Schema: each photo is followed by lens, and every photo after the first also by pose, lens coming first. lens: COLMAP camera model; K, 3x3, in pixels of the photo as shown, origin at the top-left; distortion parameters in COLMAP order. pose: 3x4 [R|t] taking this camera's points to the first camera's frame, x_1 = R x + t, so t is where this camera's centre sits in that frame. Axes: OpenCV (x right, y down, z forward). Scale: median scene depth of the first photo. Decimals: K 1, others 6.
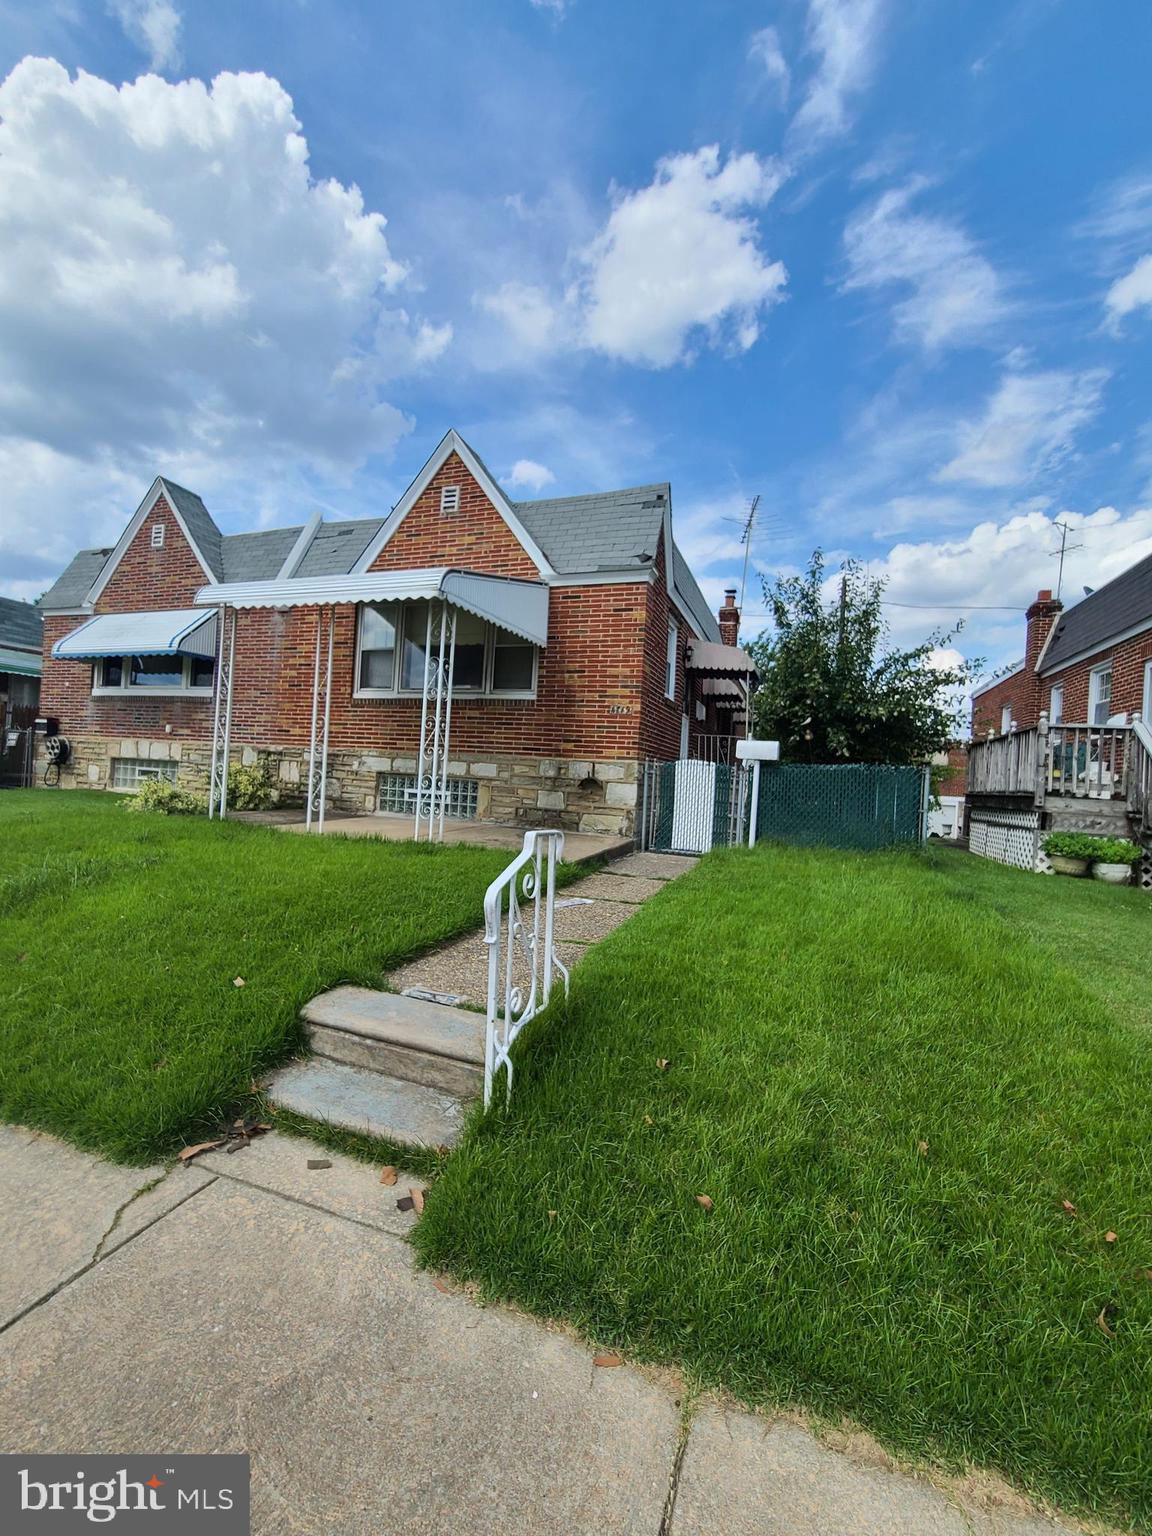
lens RADIAL K [[619.9, 0, 565.8], [0, 619.9, 767.3], [0, 0, 1]] dist [0.010343, -0.002508]
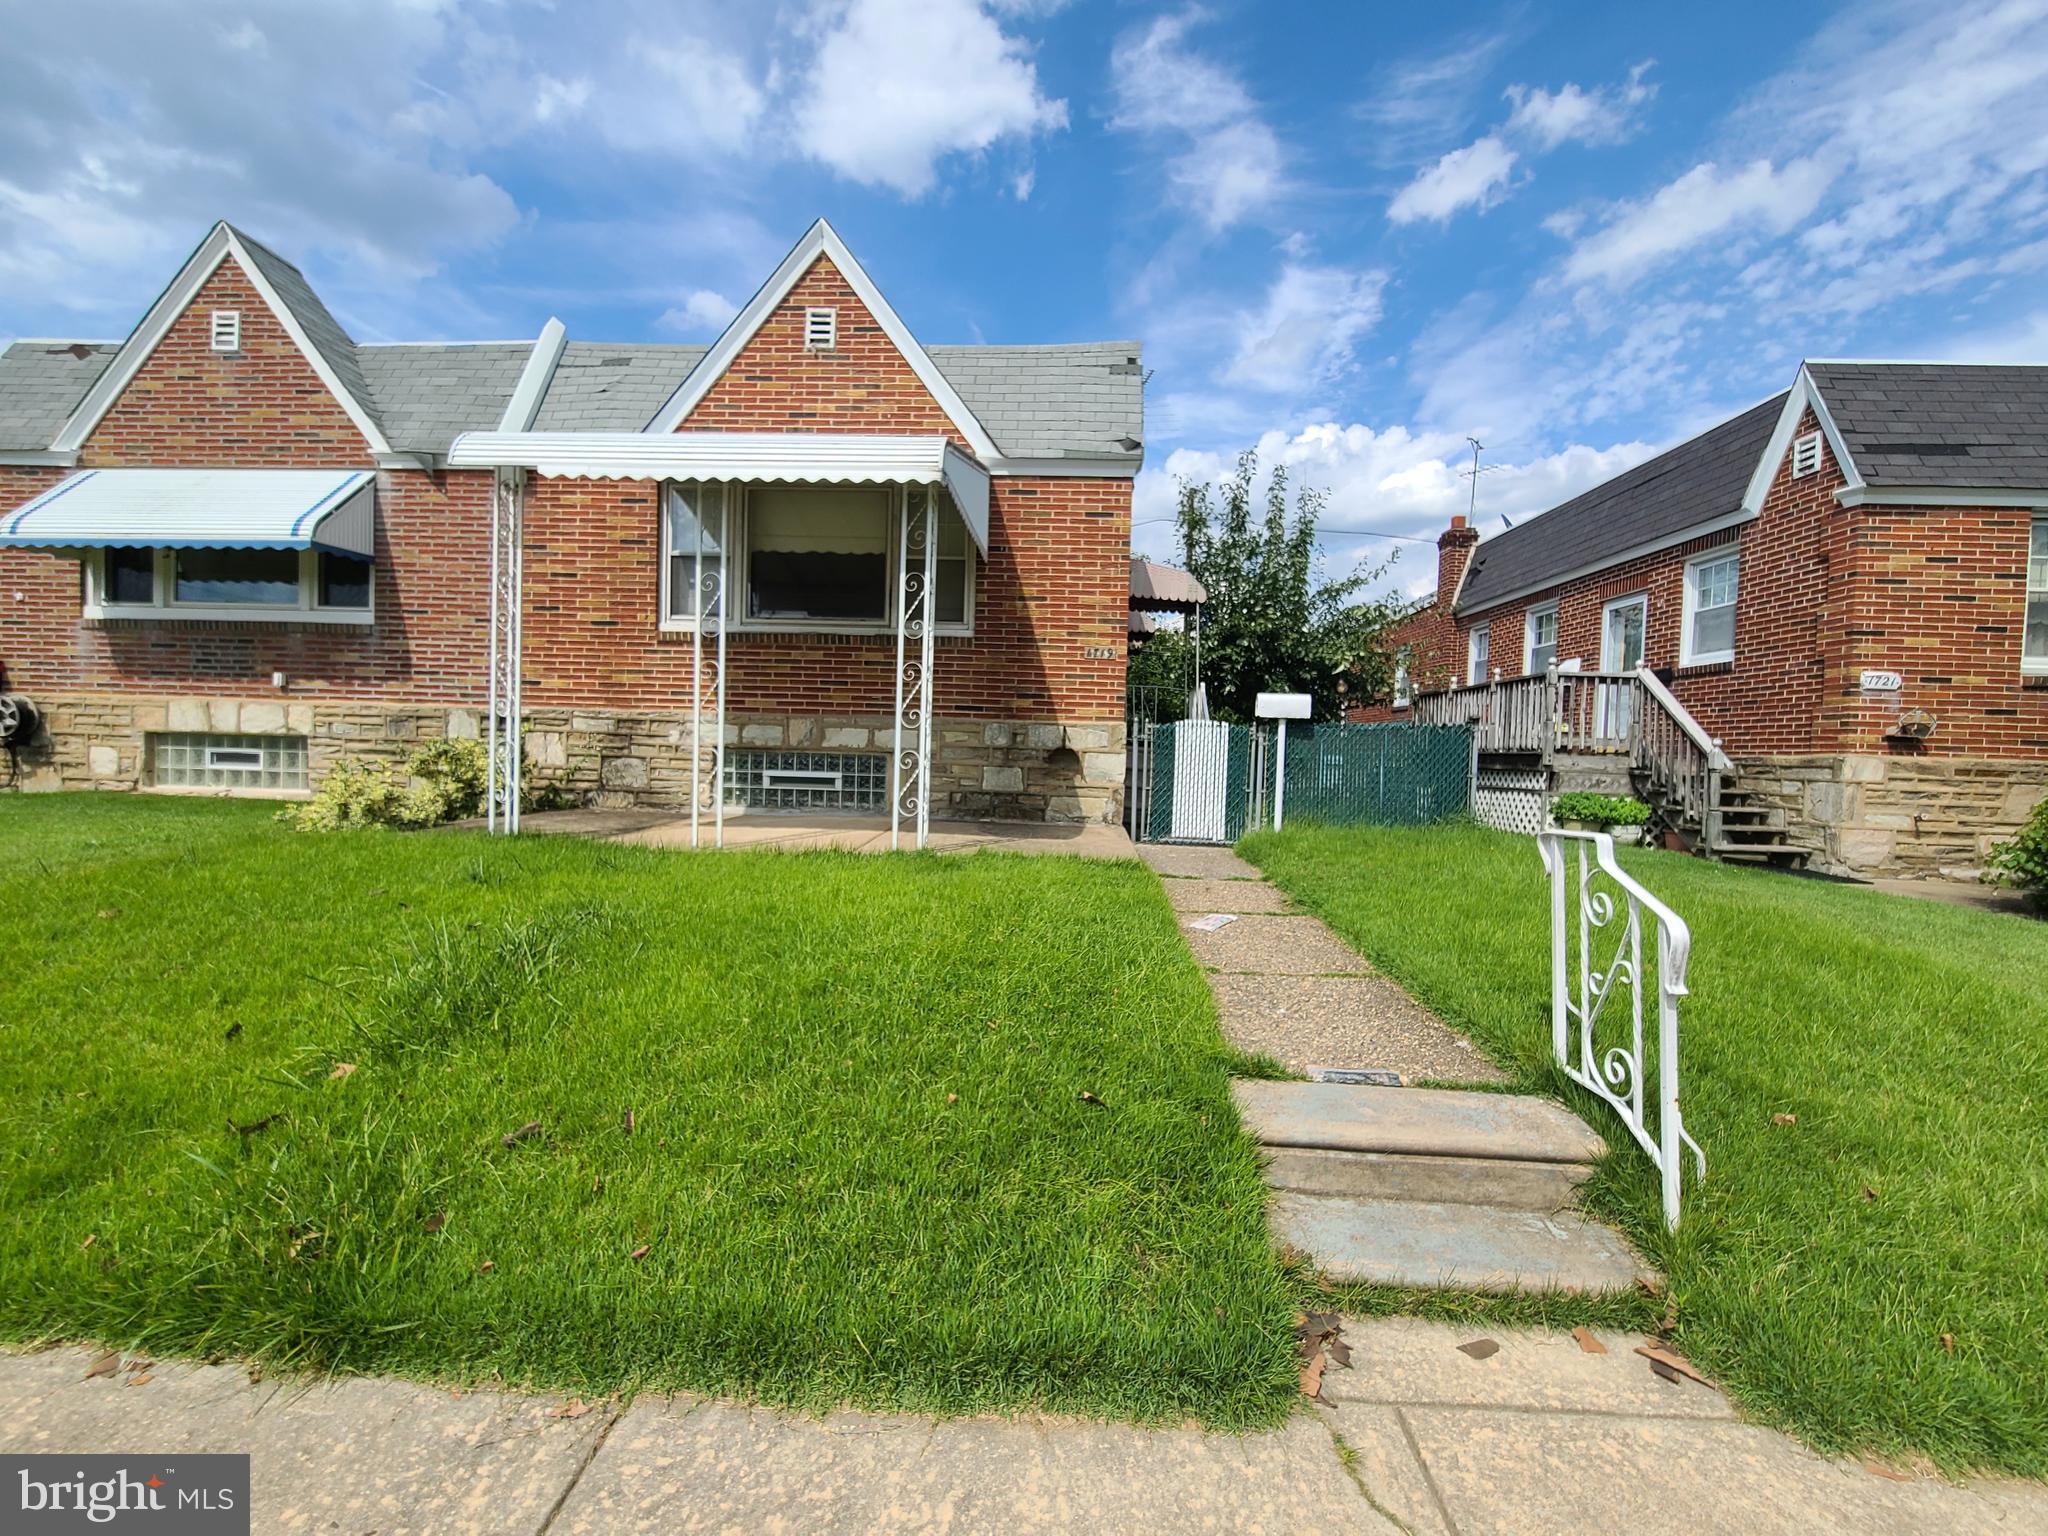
lens RADIAL K [[826.5, 0, 1021.4], [0, 826.5, 768.9], [0, 0, 1]] dist [0.010343, -0.002508]
pose [[0.954507, -0.034962, 0.296133, -0.261210], [0.020295, 0.998417, 0.052460, -0.007786], [-0.297498, -0.044063, 0.953705, 0.079264]]
